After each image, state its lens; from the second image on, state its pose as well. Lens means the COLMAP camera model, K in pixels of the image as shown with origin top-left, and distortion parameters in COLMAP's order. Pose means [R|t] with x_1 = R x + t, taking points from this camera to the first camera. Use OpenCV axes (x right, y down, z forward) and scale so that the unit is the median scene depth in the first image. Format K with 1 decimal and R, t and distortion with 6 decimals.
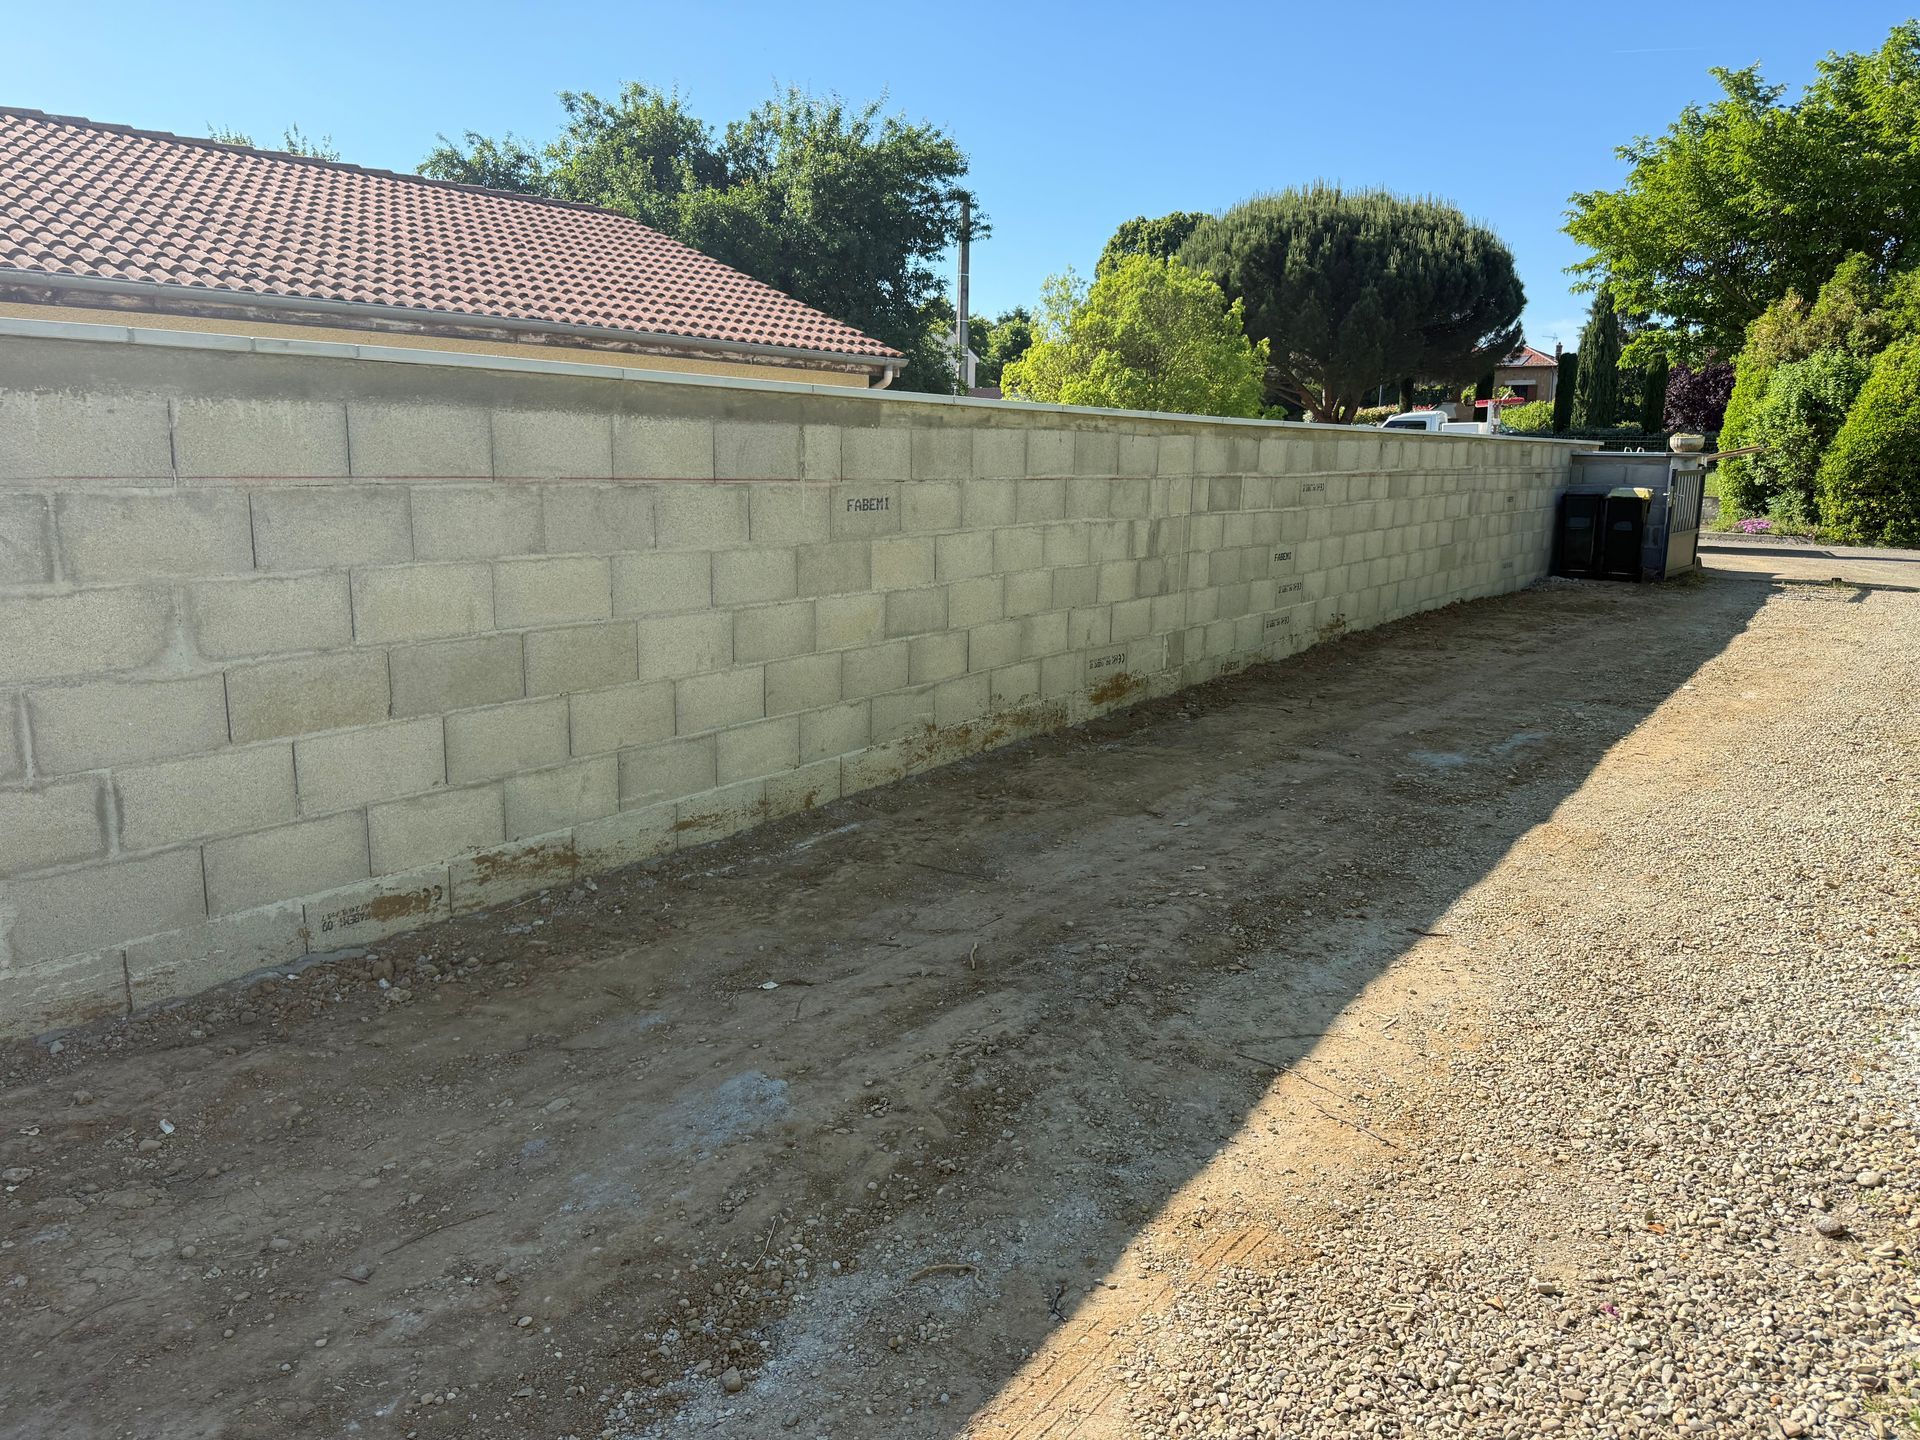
lens RADIAL K [[1426.9, 0, 969.6], [0, 1426.9, 683.8], [0, 0, 1]] dist [0.074310, -0.129405]
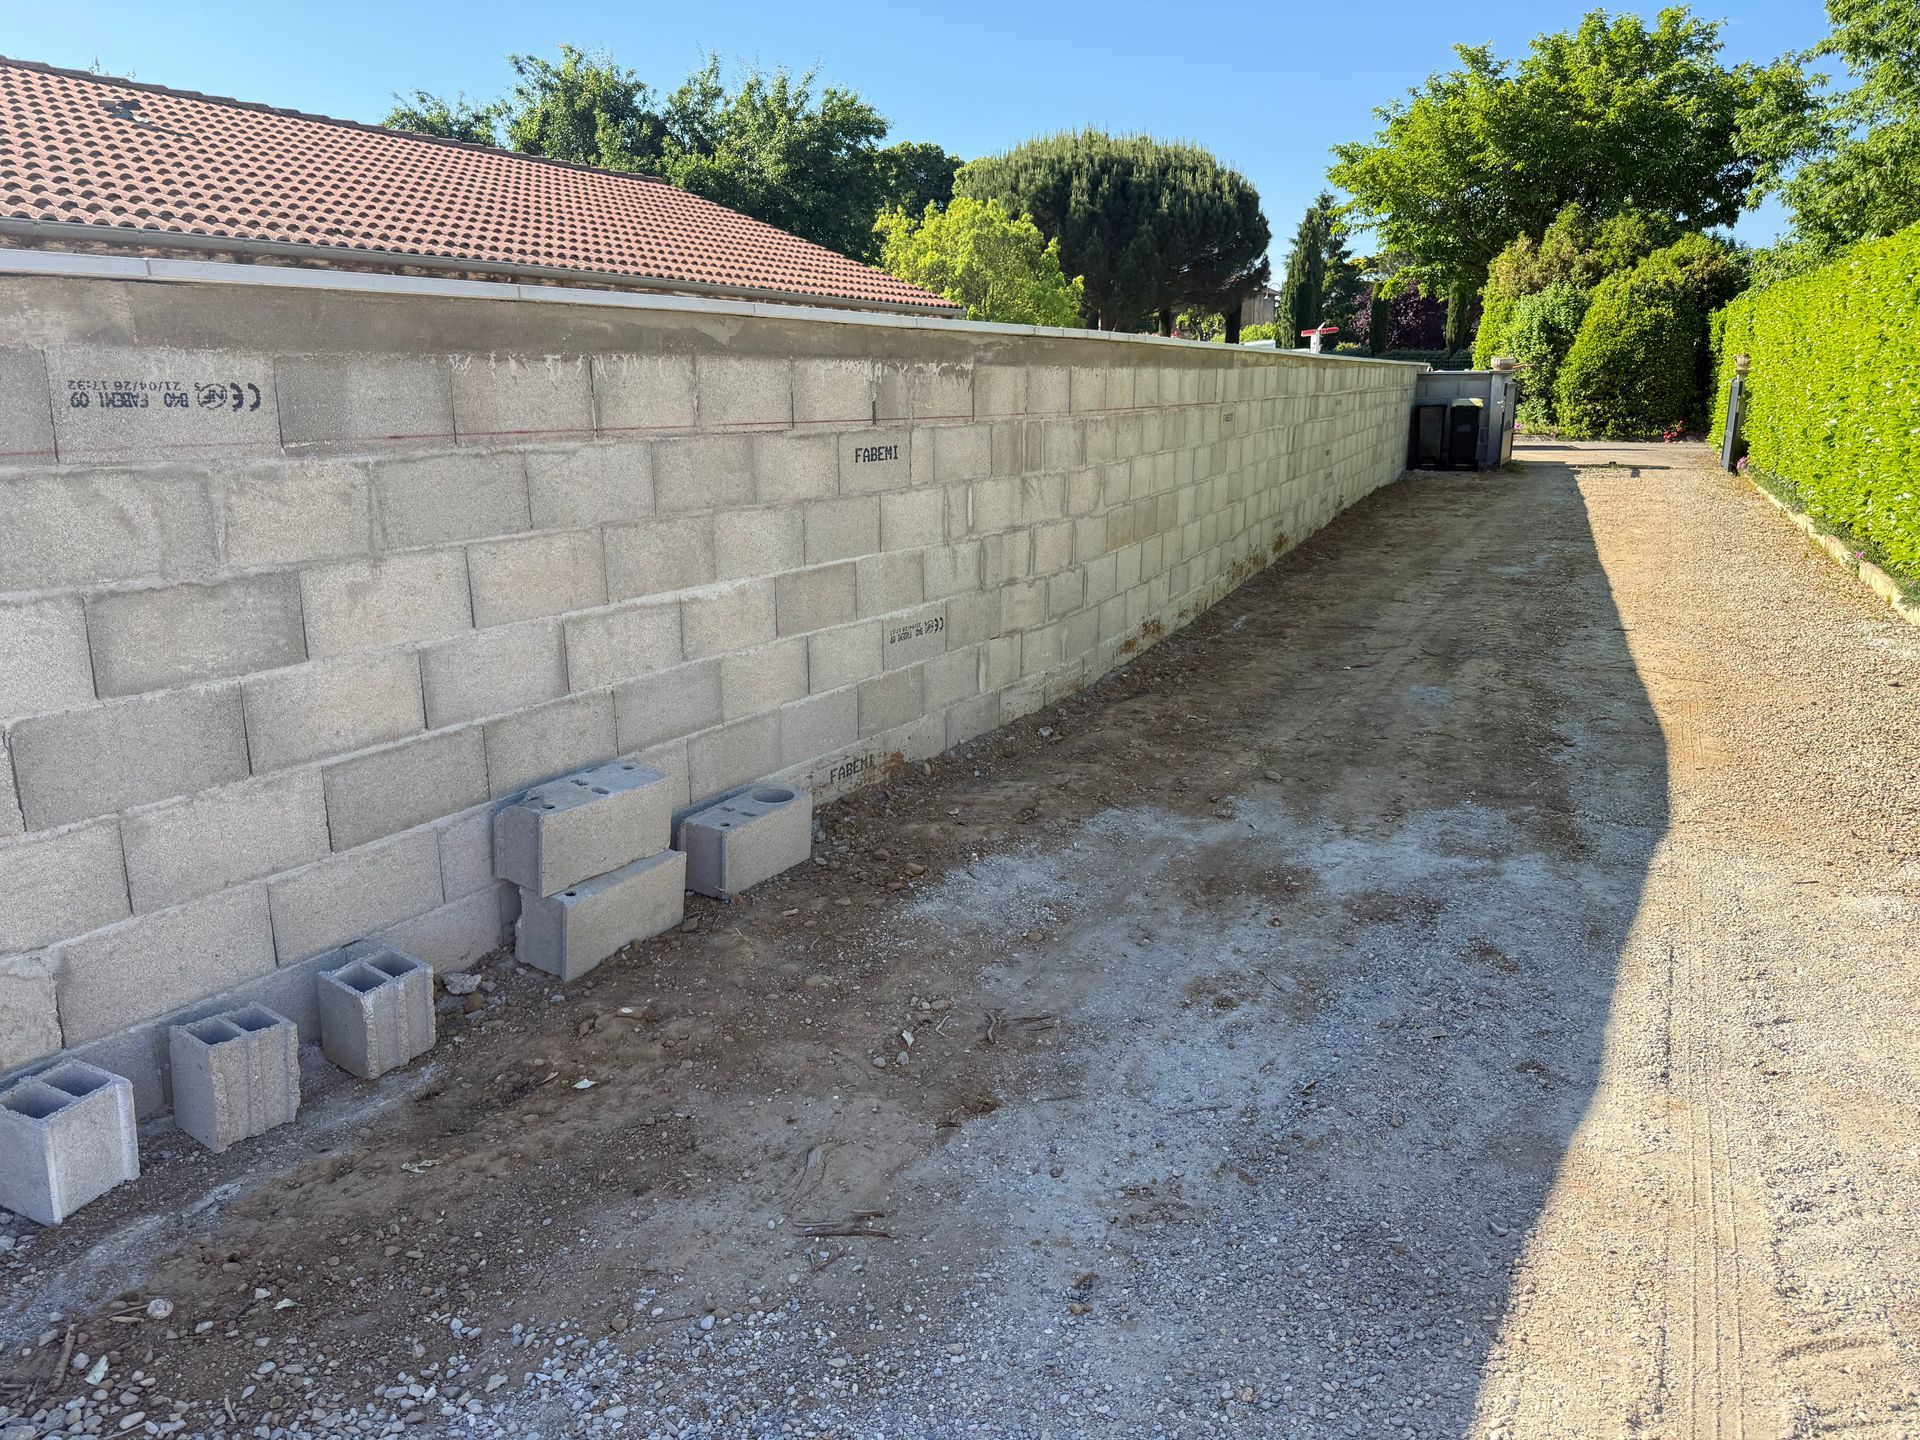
lens RADIAL K [[1331.8, 0, 963.5], [0, 1331.8, 711.5], [0, 0, 1]] dist [0.183199, -0.360702]
pose [[0.983365, -0.062399, 0.170587, -0.124183], [0.048243, 0.995134, 0.085908, 0.010782], [-0.175118, -0.076249, 0.981591, -0.091981]]
